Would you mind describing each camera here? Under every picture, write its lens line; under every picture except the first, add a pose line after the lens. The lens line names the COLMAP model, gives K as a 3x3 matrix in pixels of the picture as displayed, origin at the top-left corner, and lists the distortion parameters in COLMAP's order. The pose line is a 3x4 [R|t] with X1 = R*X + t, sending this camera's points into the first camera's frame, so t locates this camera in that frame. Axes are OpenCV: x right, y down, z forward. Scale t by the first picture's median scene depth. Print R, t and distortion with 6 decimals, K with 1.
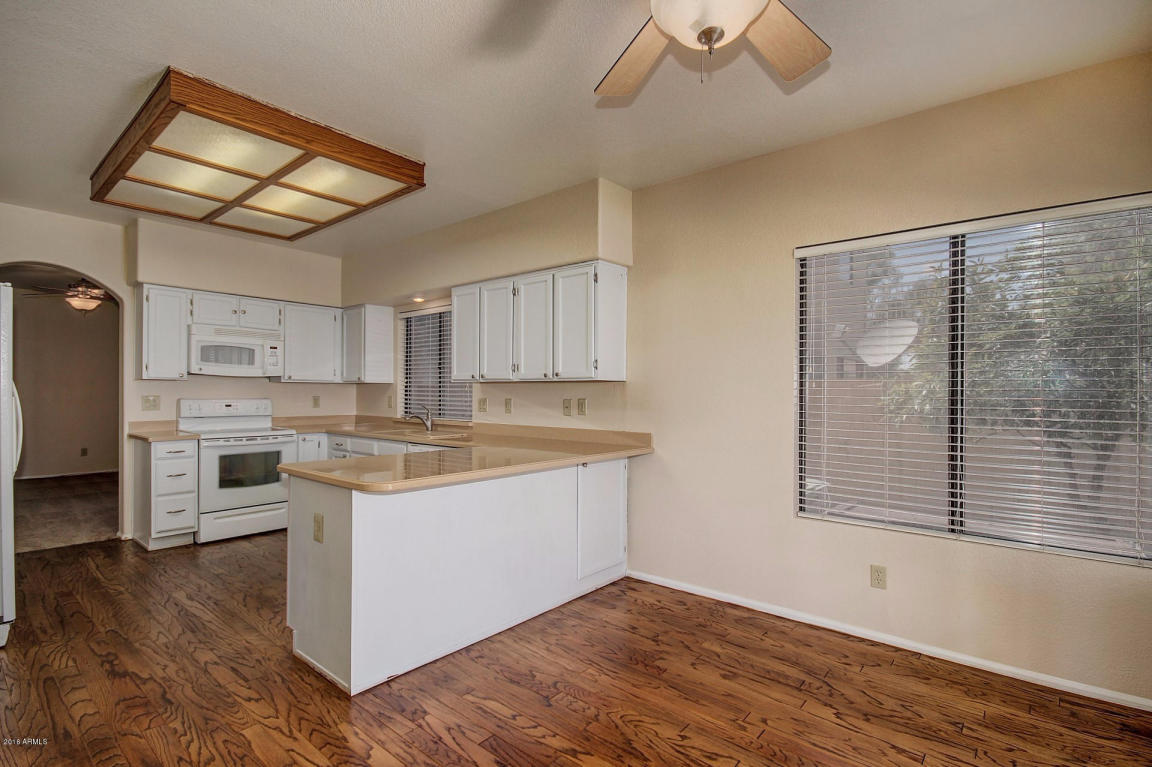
lens RADIAL K [[540.3, 0, 570.9], [0, 540.3, 391.3], [0, 0, 1]] dist [-0.004063, -0.005672]
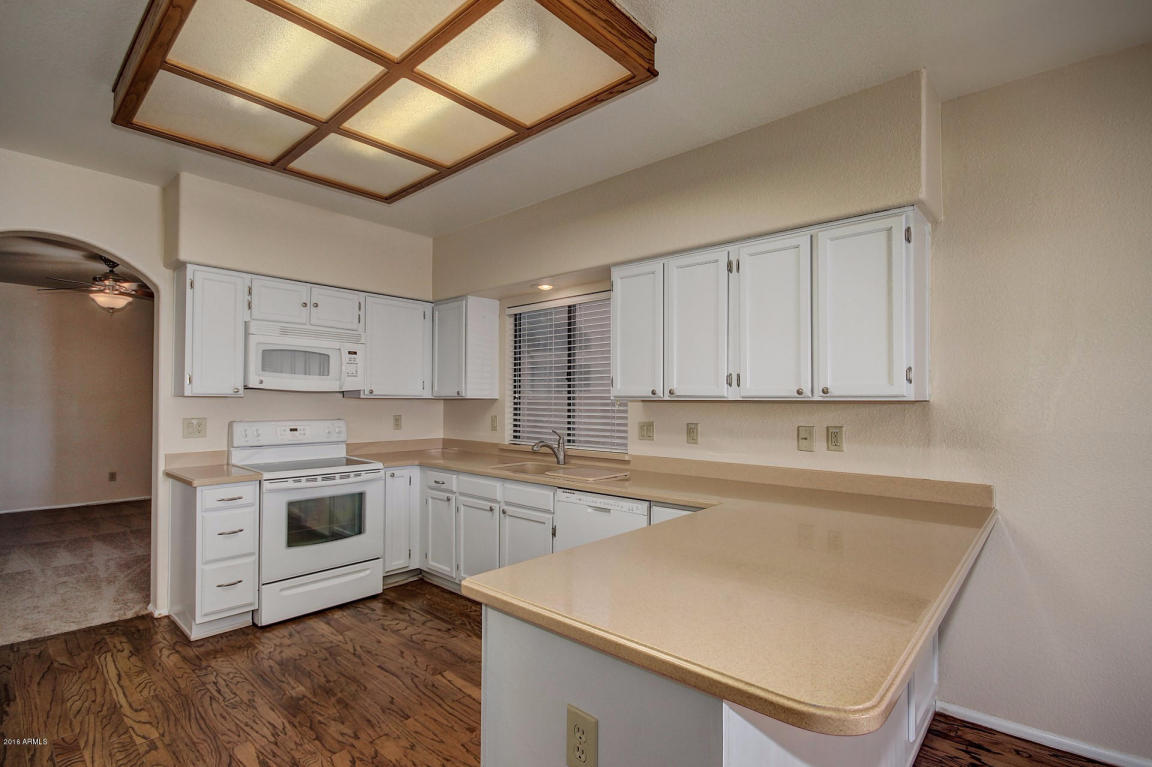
lens RADIAL K [[540.3, 0, 571.0], [0, 540.3, 391.1], [0, 0, 1]] dist [-0.004063, -0.005672]
pose [[0.999282, -0.001636, -0.037856, -0.221723], [0.001120, 0.999906, -0.013635, -0.016965], [0.037874, 0.013583, 0.999190, 0.263360]]
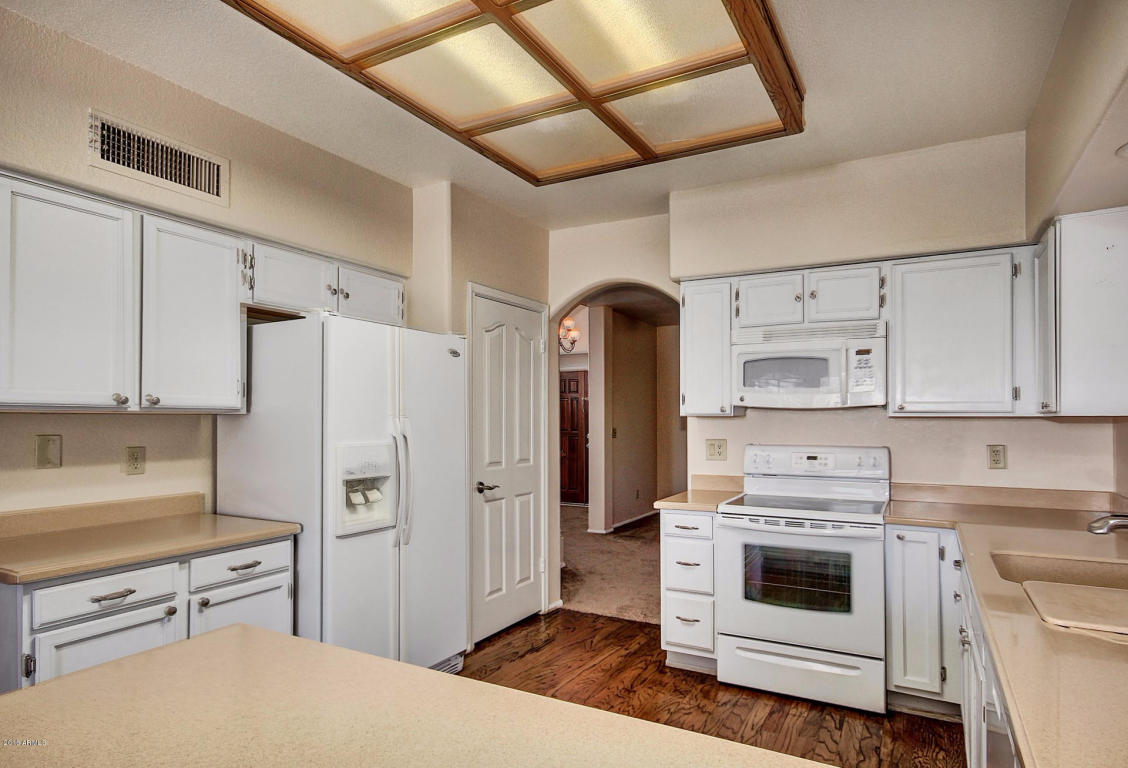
lens RADIAL K [[649.1, 0, 559.0], [0, 649.1, 413.9], [0, 0, 1]] dist [0.000256, 0.000669]
pose [[0.185277, -0.015756, -0.982560, 0.013465], [0.003914, 0.999875, -0.015296, -0.012217], [0.982678, -0.001012, 0.185316, 0.603299]]
